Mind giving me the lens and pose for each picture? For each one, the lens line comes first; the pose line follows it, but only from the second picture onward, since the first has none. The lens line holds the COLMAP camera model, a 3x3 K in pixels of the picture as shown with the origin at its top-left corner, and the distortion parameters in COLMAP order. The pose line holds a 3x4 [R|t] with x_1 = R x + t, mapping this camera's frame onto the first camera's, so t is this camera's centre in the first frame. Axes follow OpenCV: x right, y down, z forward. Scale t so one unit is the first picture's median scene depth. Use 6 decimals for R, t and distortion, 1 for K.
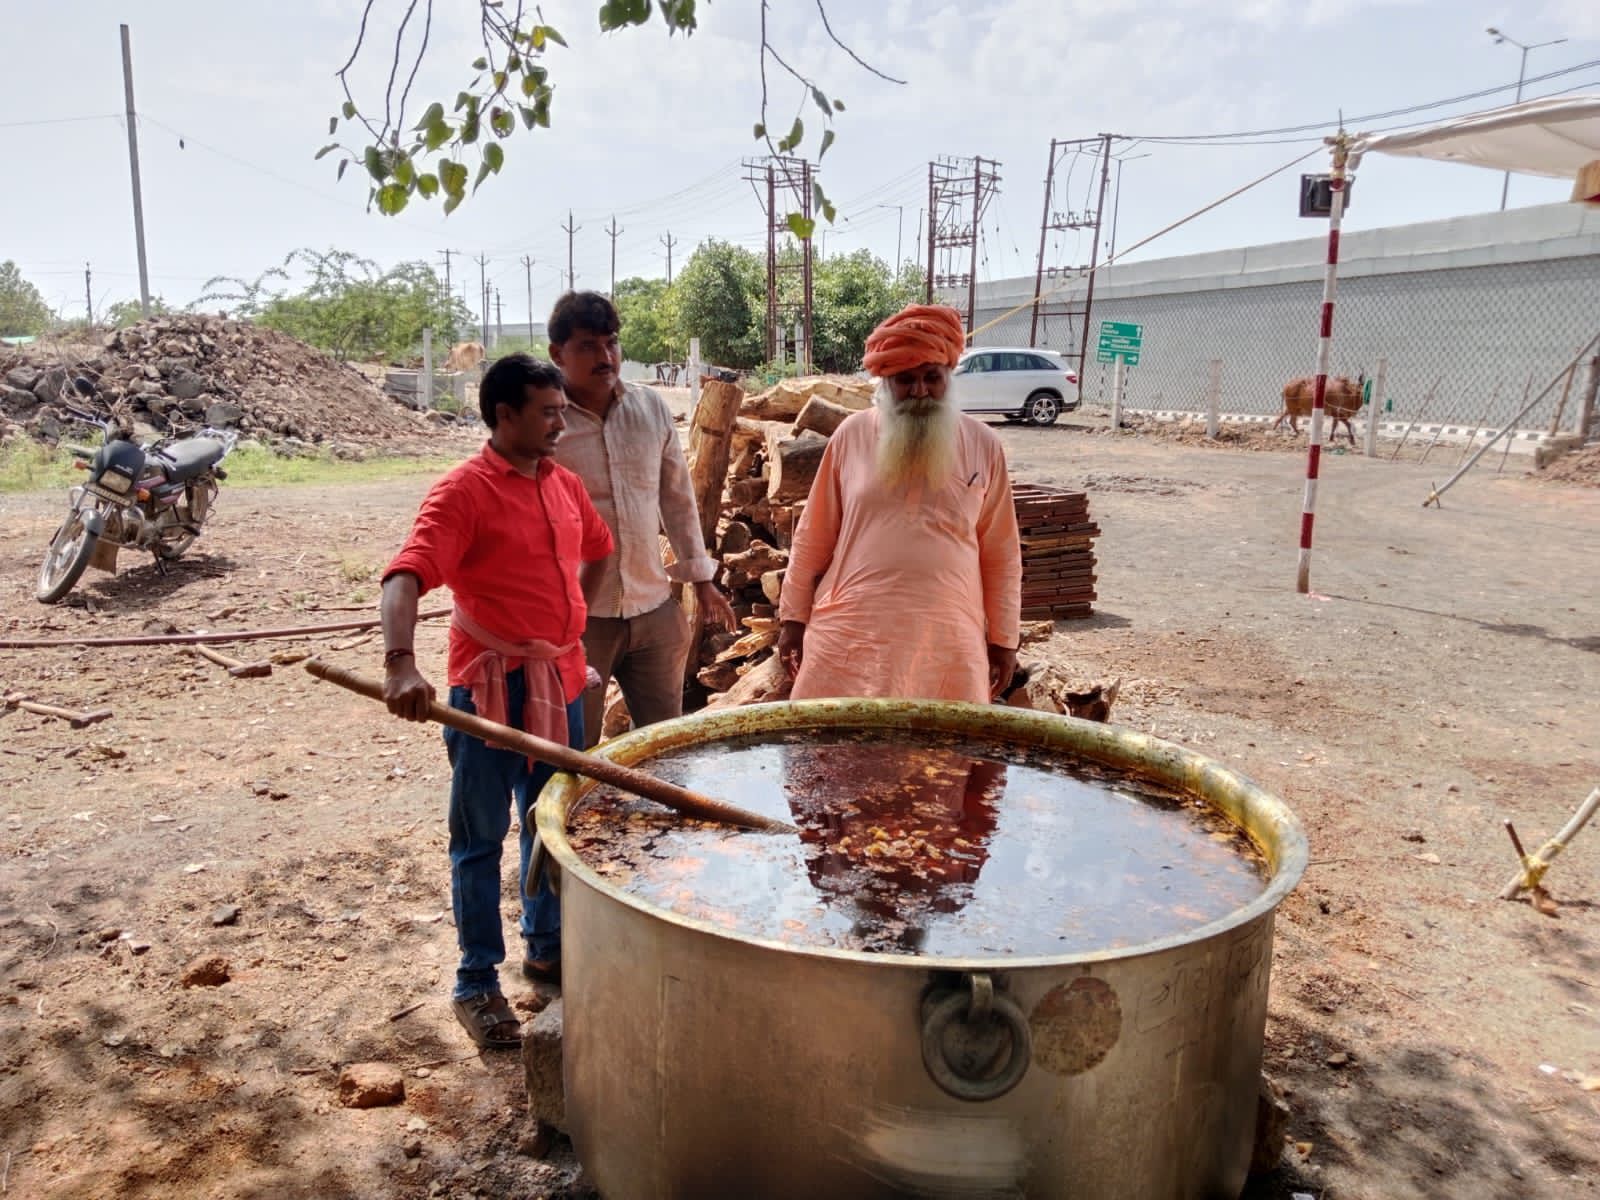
lens RADIAL K [[1278.1, 0, 797.3], [0, 1278.1, 629.3], [0, 0, 1]] dist [0.044515, -0.095193]
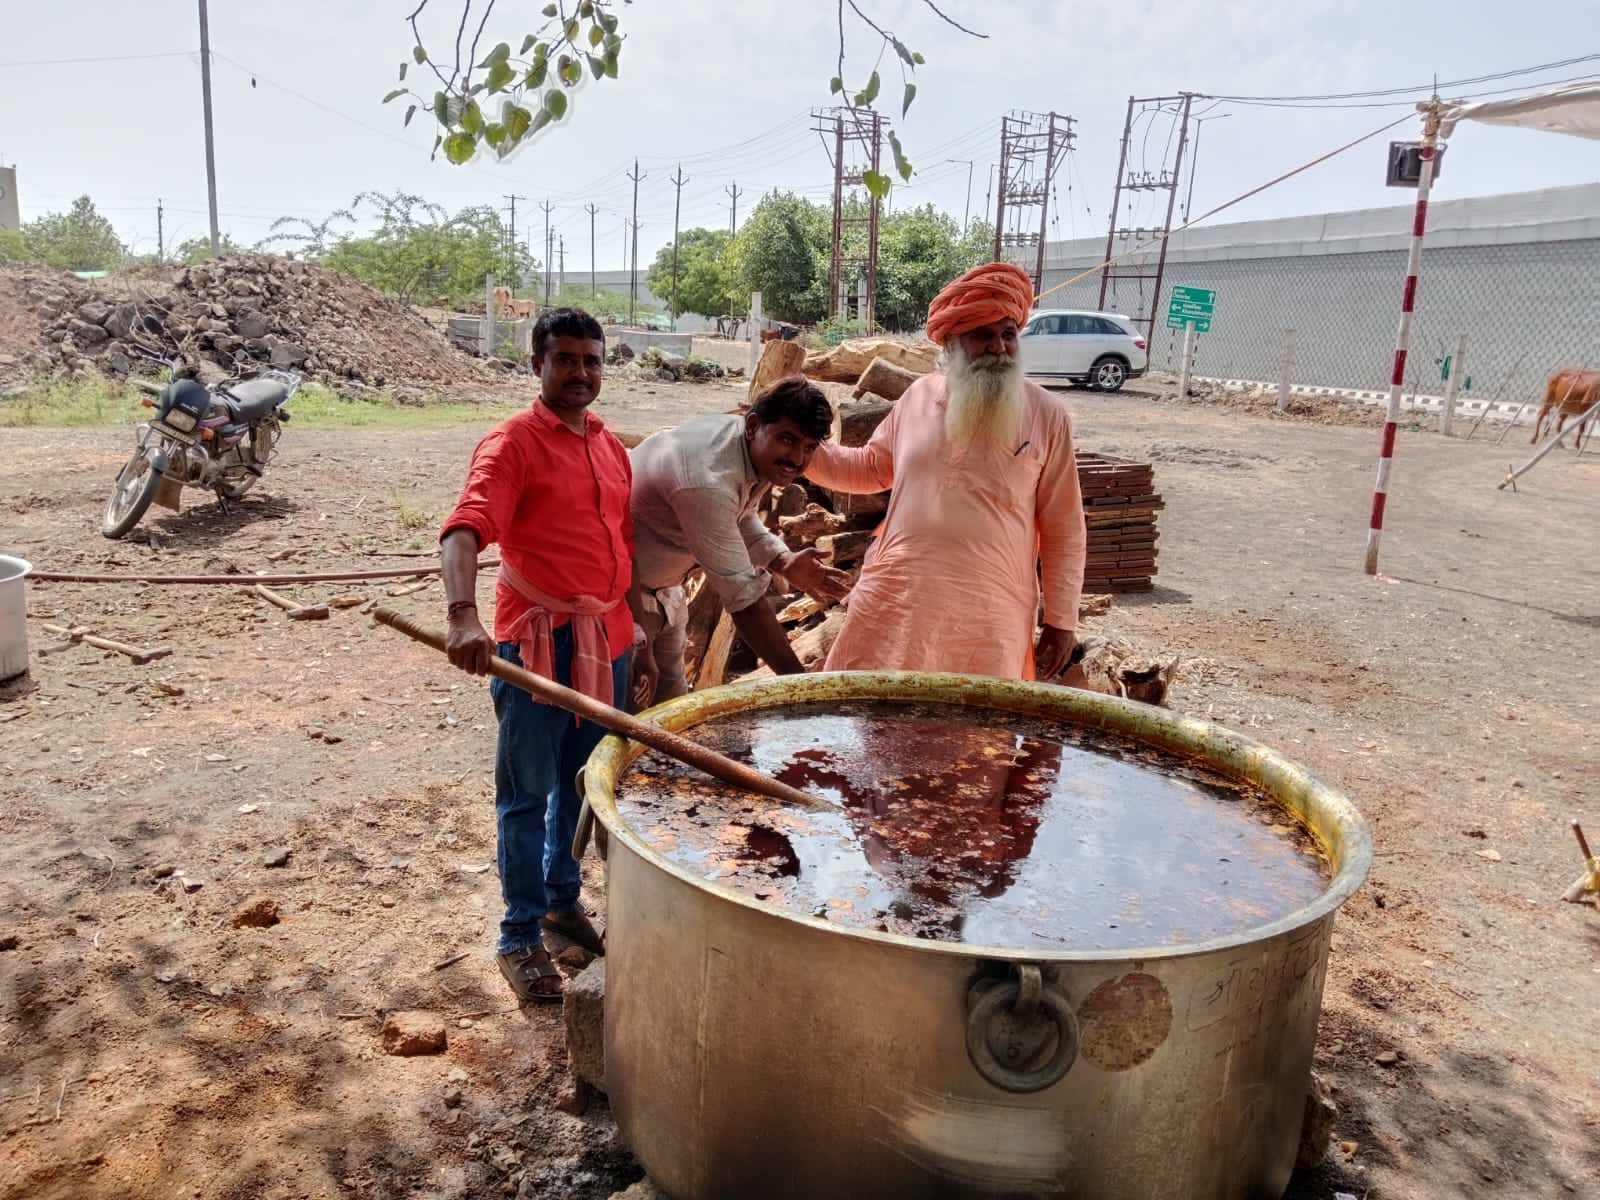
lens RADIAL K [[1278.1, 0, 794.4], [0, 1278.1, 632.8], [0, 0, 1]] dist [0.044515, -0.095193]
pose [[0.998421, 0.038712, -0.040704, -0.001960], [-0.037225, 0.998634, 0.036667, -0.004275], [0.042068, -0.035094, 0.998498, 0.006832]]
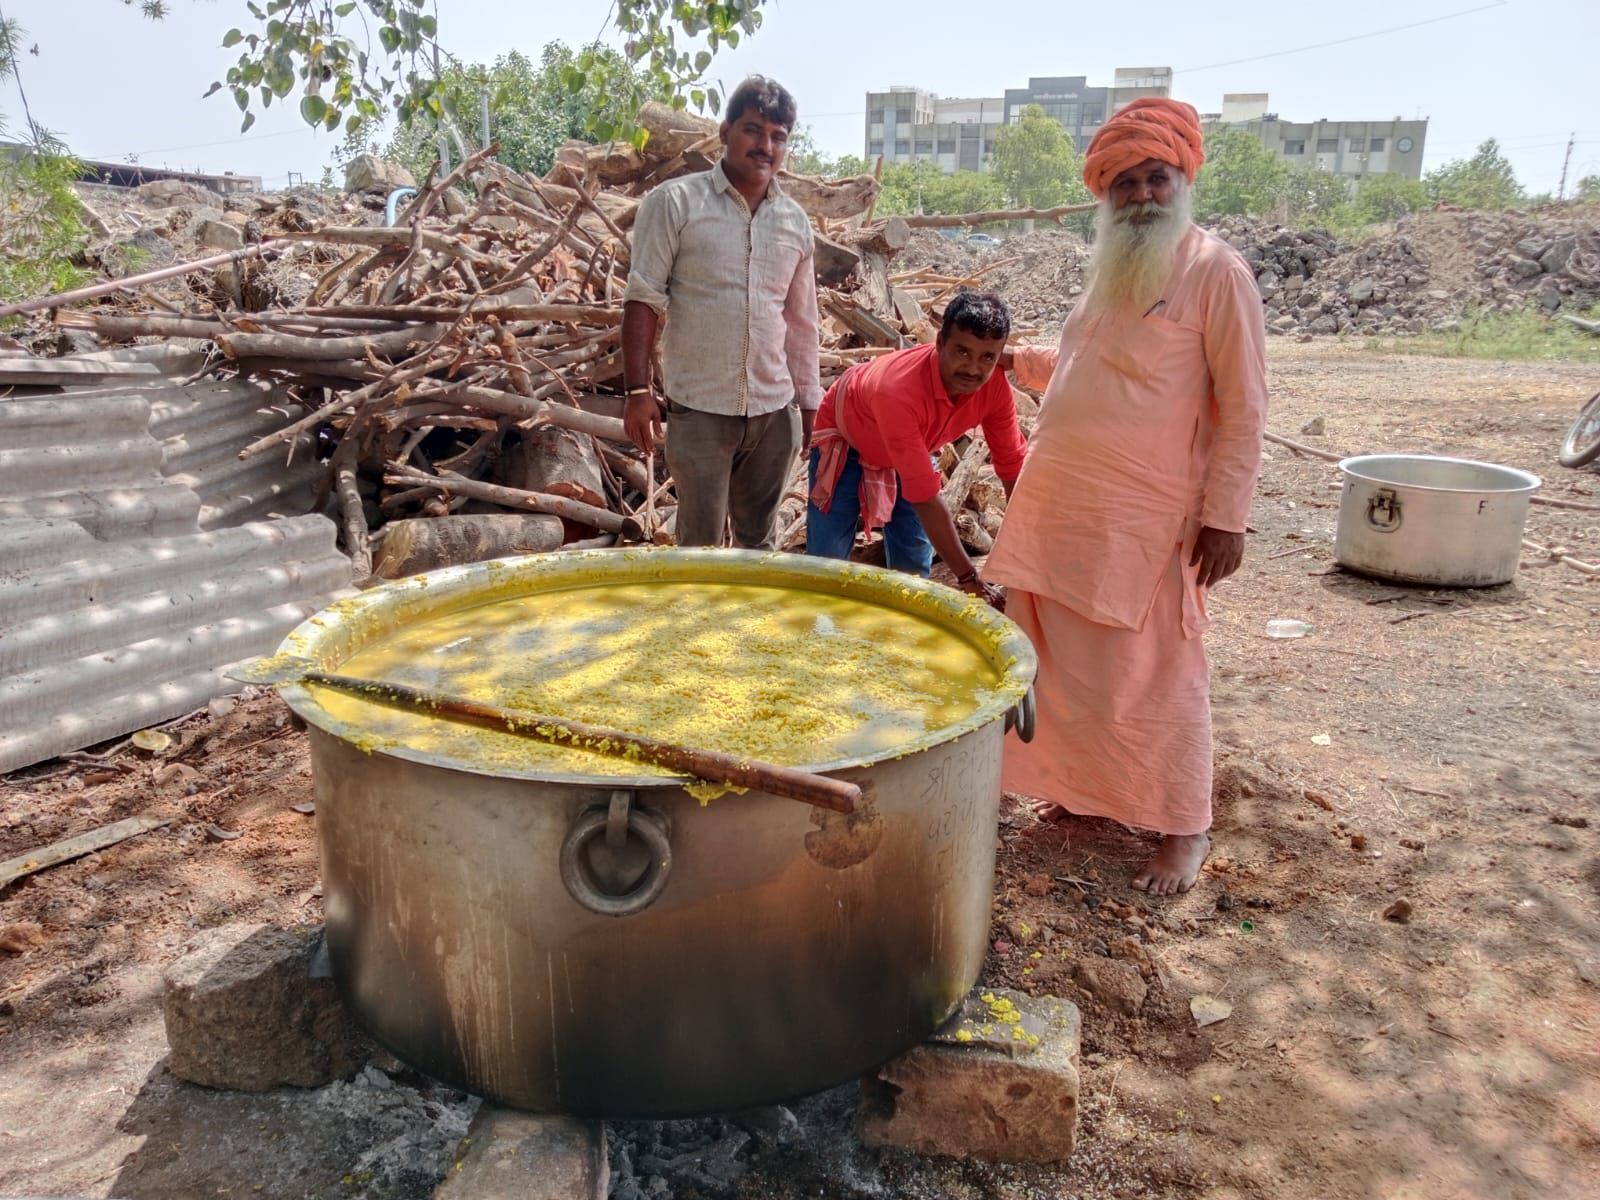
lens RADIAL K [[1278.1, 0, 798.9], [0, 1278.1, 602.0], [0, 0, 1]] dist [0.044515, -0.095193]
pose [[0.532267, 0.206991, -0.820882, -0.084878], [-0.148058, 0.977465, 0.150472, 0.028297], [0.833529, 0.041447, 0.550919, -0.063971]]
